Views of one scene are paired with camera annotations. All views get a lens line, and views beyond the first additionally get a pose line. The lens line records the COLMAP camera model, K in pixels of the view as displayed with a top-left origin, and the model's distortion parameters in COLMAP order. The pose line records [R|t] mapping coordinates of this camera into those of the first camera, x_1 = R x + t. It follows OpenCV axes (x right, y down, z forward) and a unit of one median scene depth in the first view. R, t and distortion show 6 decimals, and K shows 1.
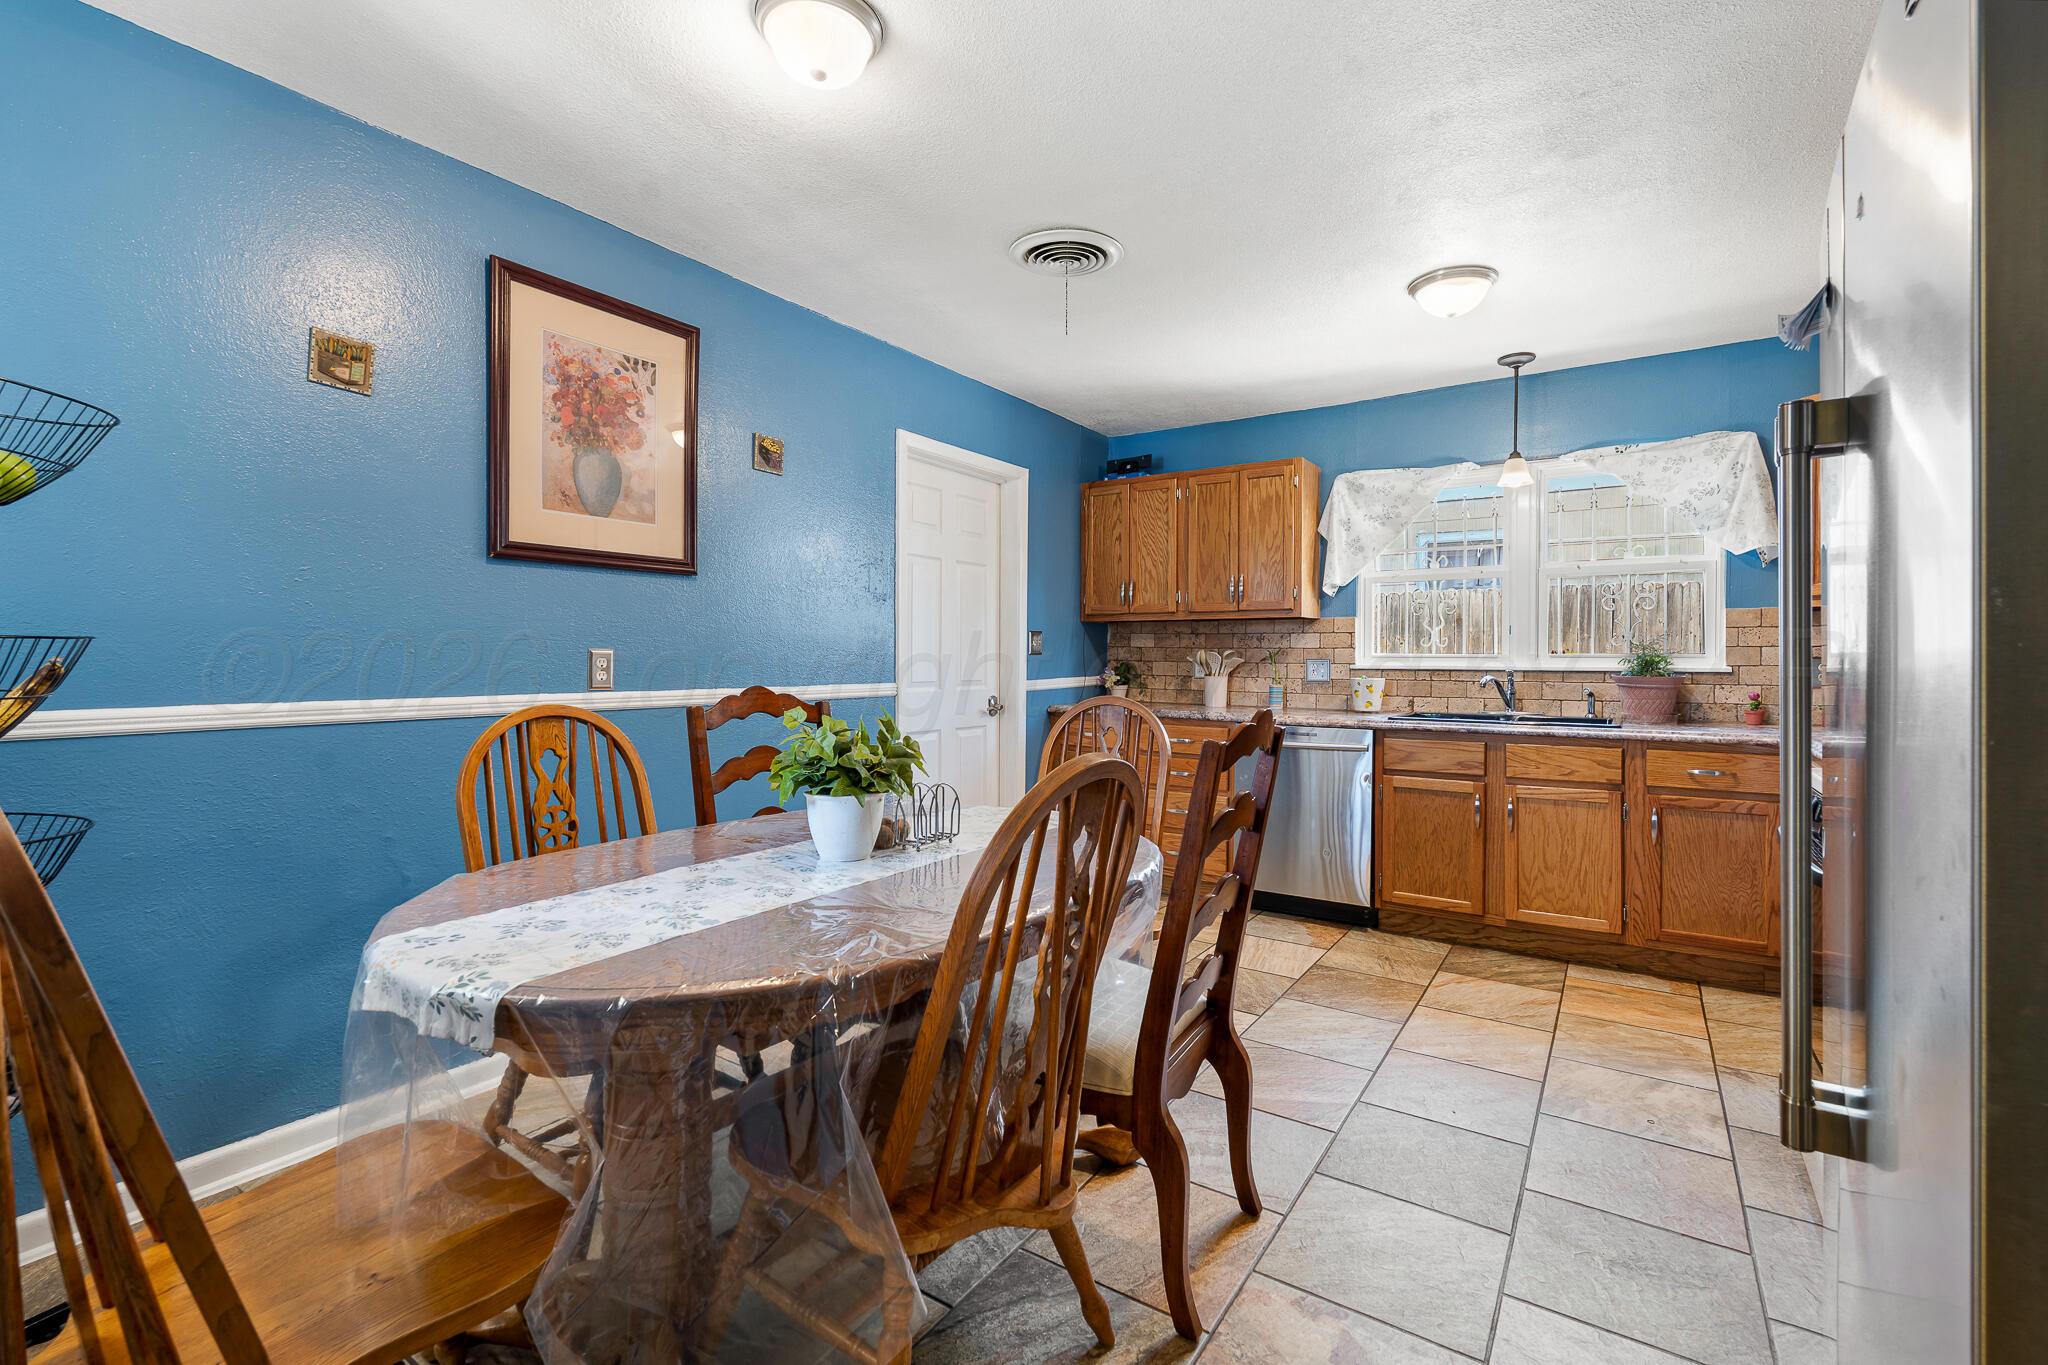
lens RADIAL K [[902.4, 0, 1024.5], [0, 902.4, 667.7], [0, 0, 1]] dist [-0.003972, -0.000147]
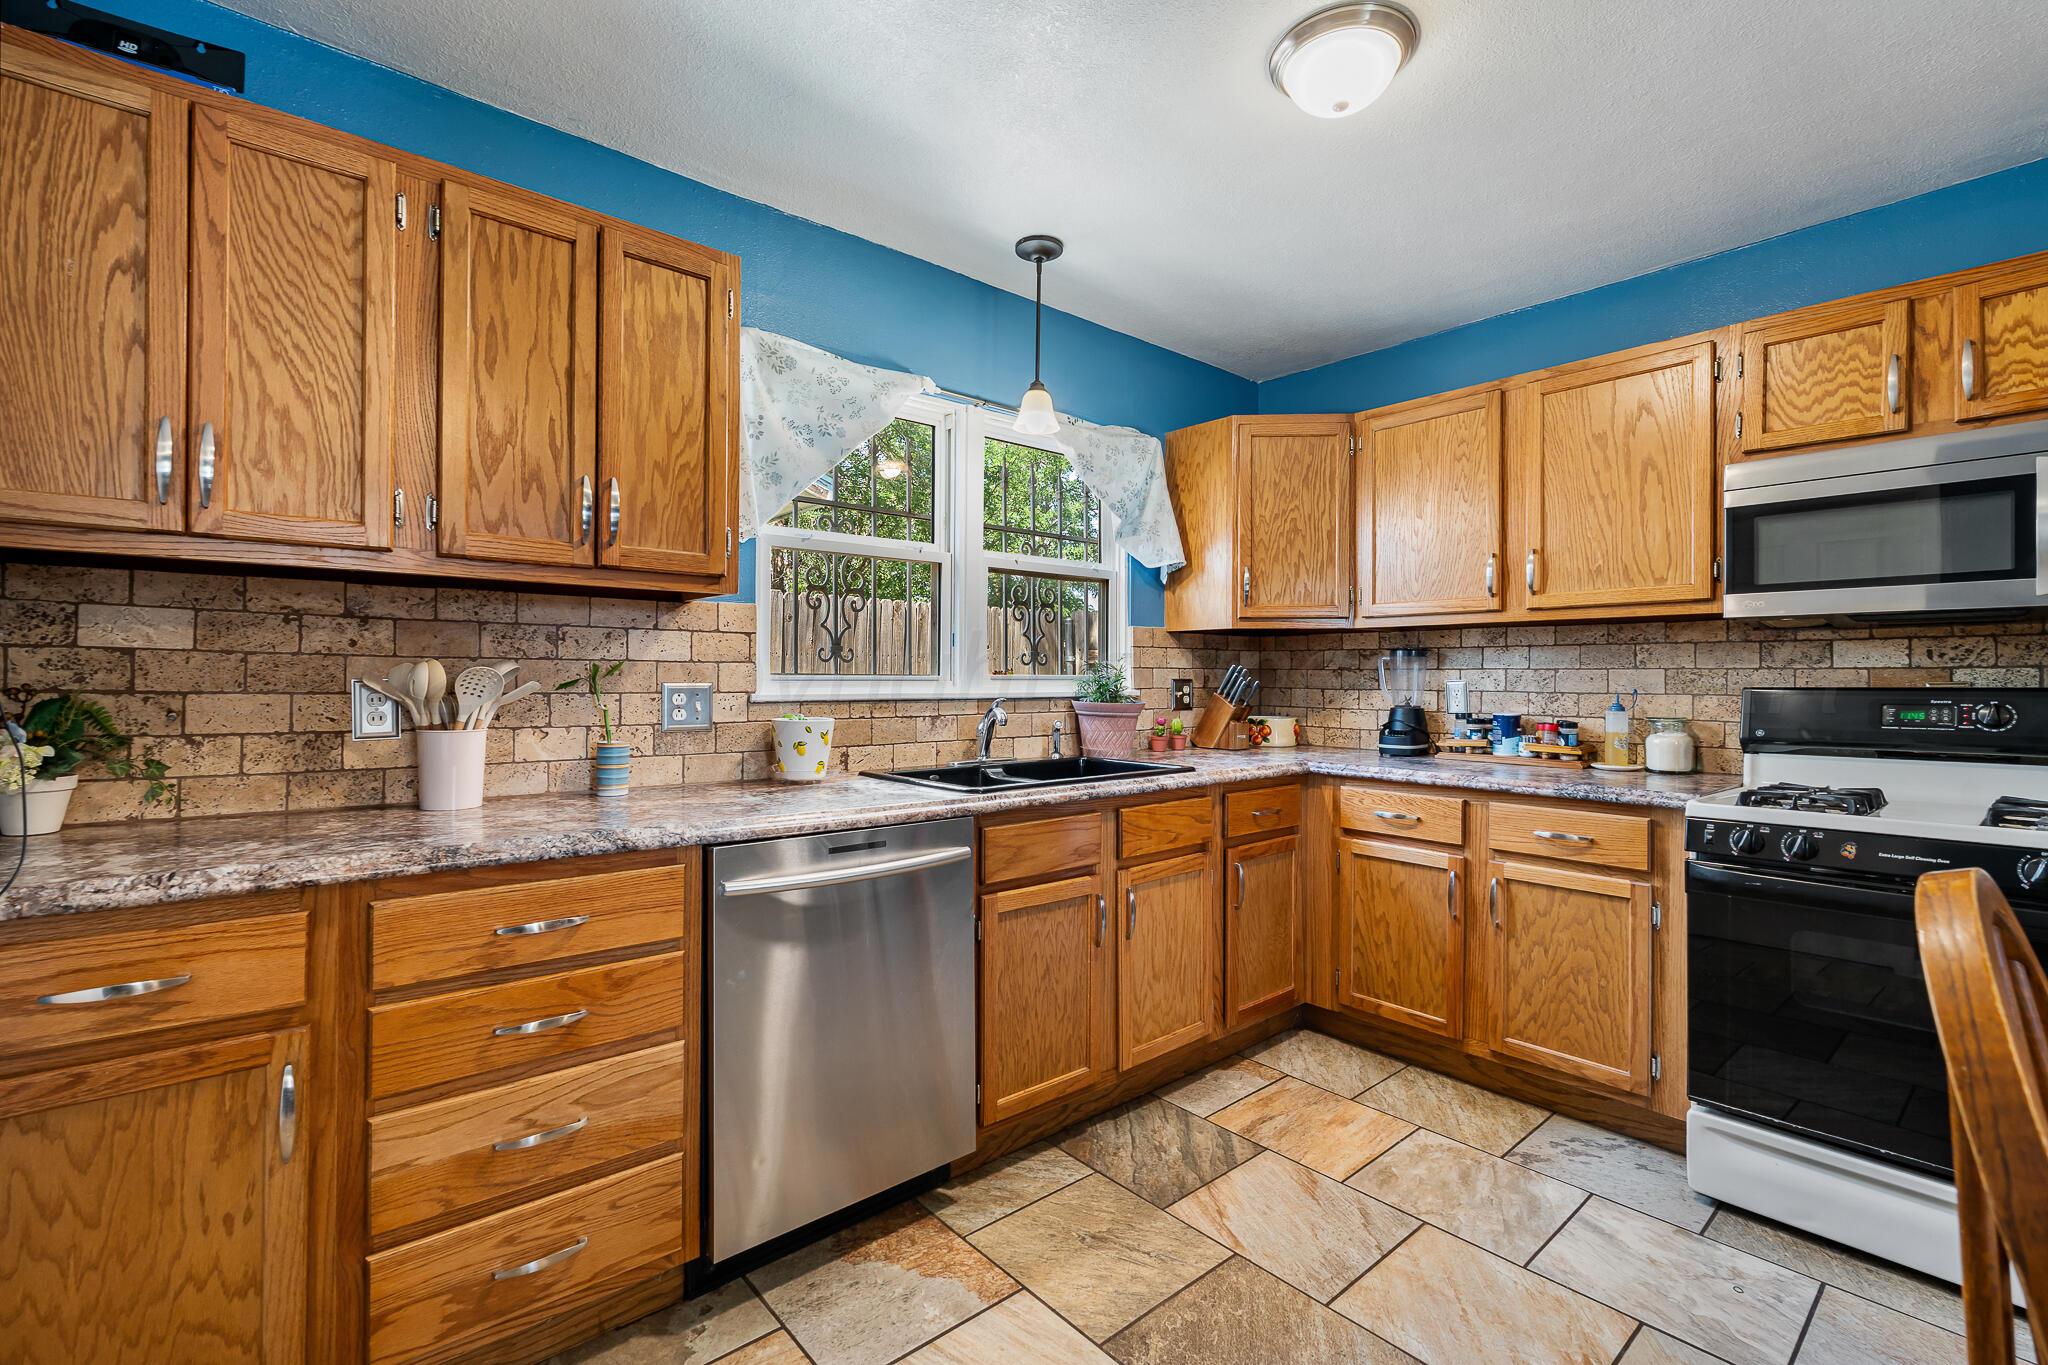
lens RADIAL K [[899.0, 0, 1027.4], [0, 899.0, 674.3], [0, 0, 1]] dist [-0.002506, 0.000562]
pose [[0.264925, 0.002525, 0.964266, -0.122438], [0.008849, 0.999948, -0.005050, -0.012837], [-0.964228, 0.009871, 0.264889, 0.840580]]
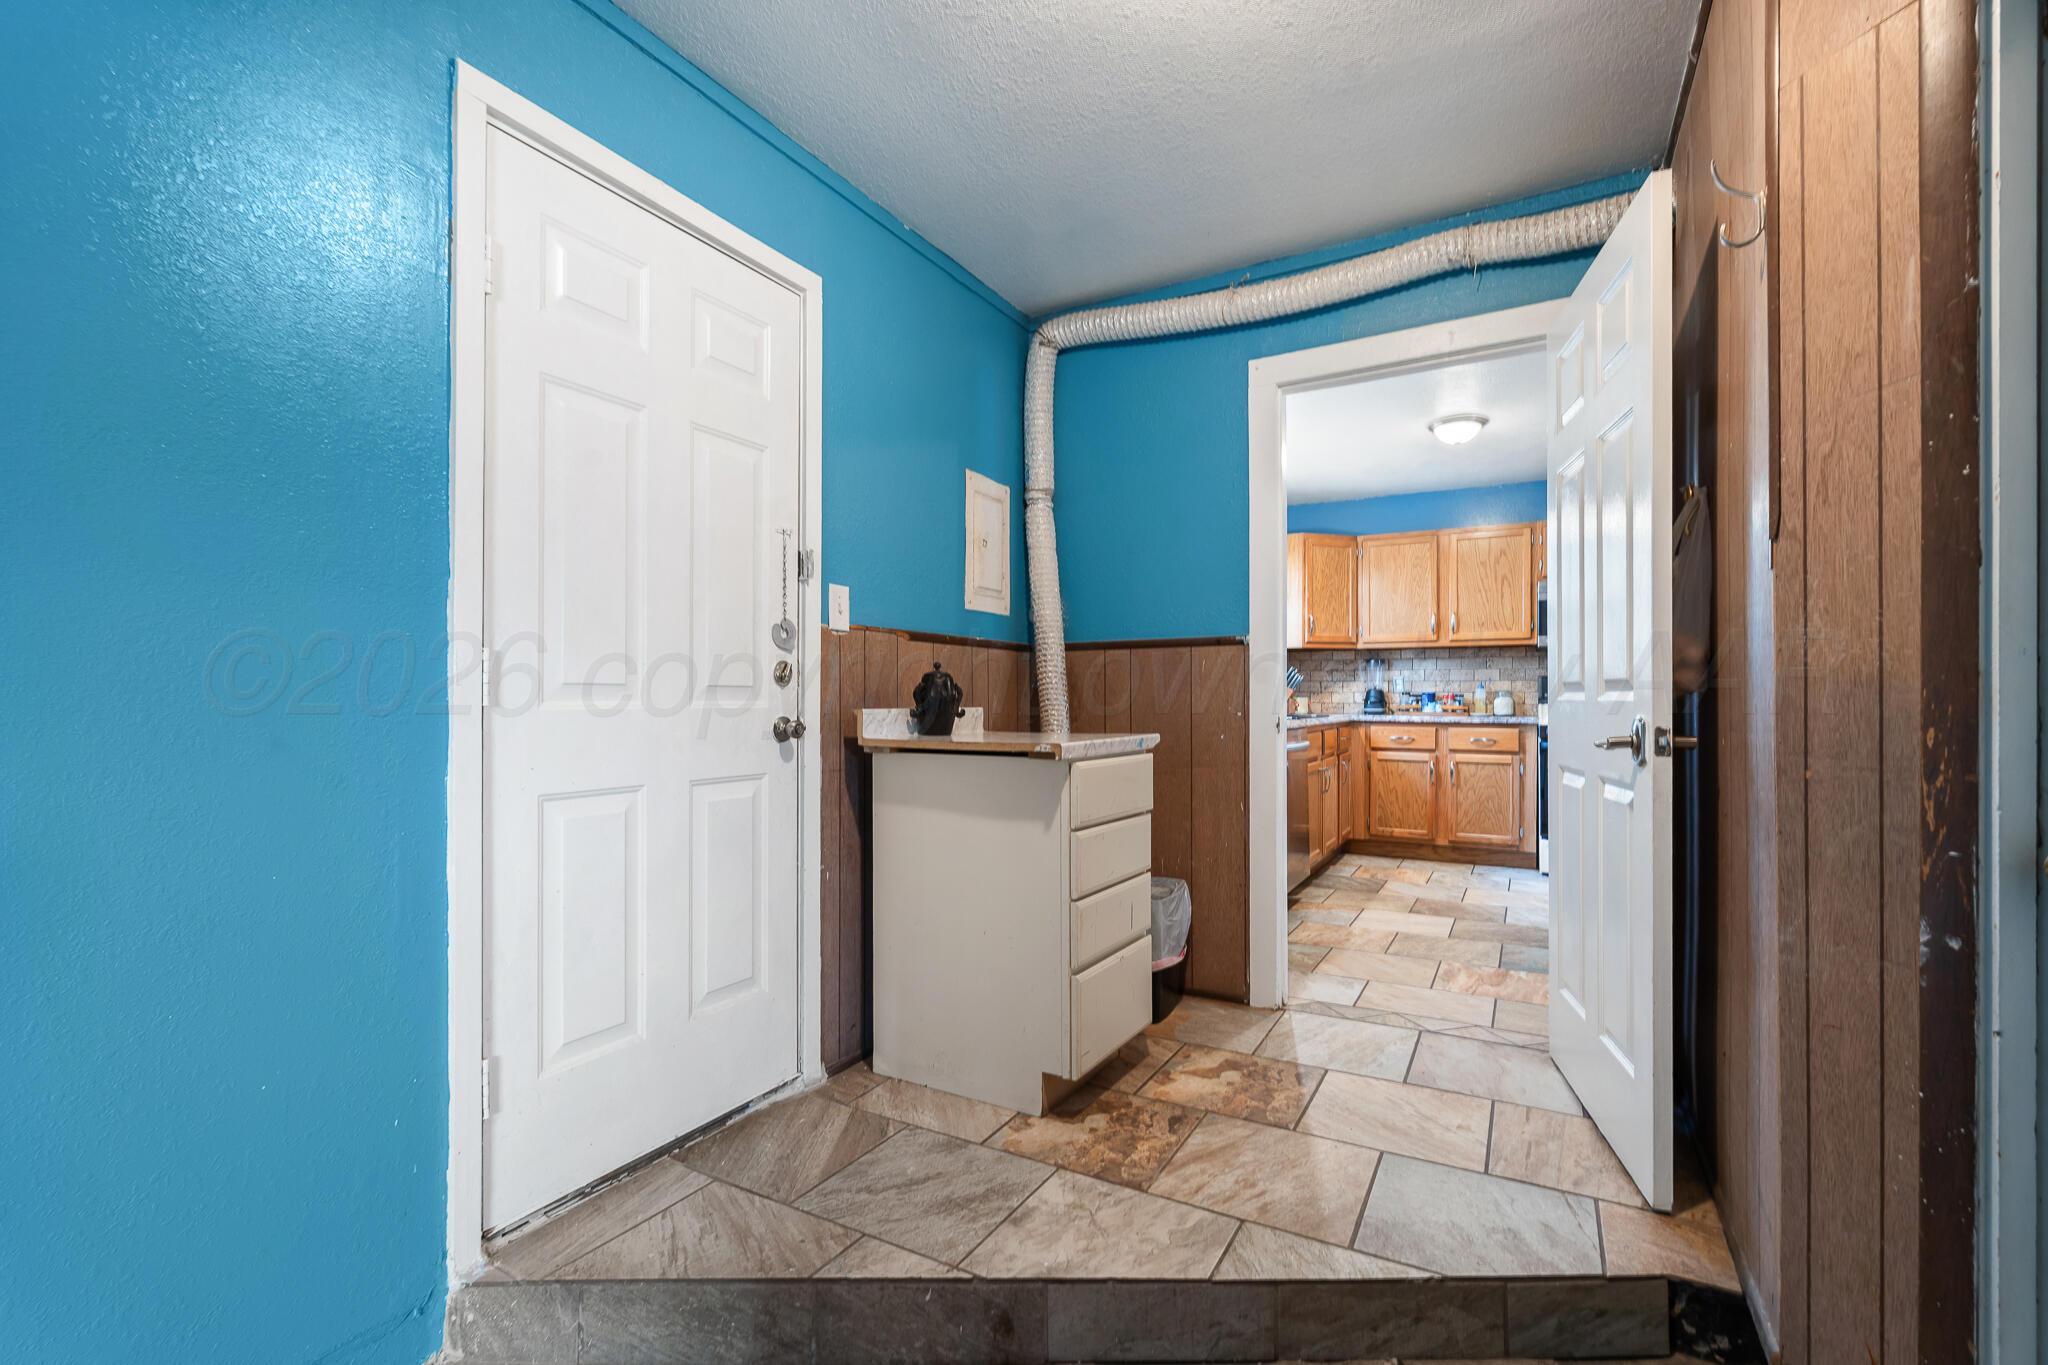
lens RADIAL K [[898.2, 0, 1029.0], [0, 898.2, 699.6], [0, 0, 1]] dist [-0.001704, 0.000007]
pose [[-0.080010, -0.005106, 0.996781, -0.801129], [0.012199, 0.999907, 0.006101, 0.018017], [-0.996719, 0.012648, -0.079940, 1.493302]]
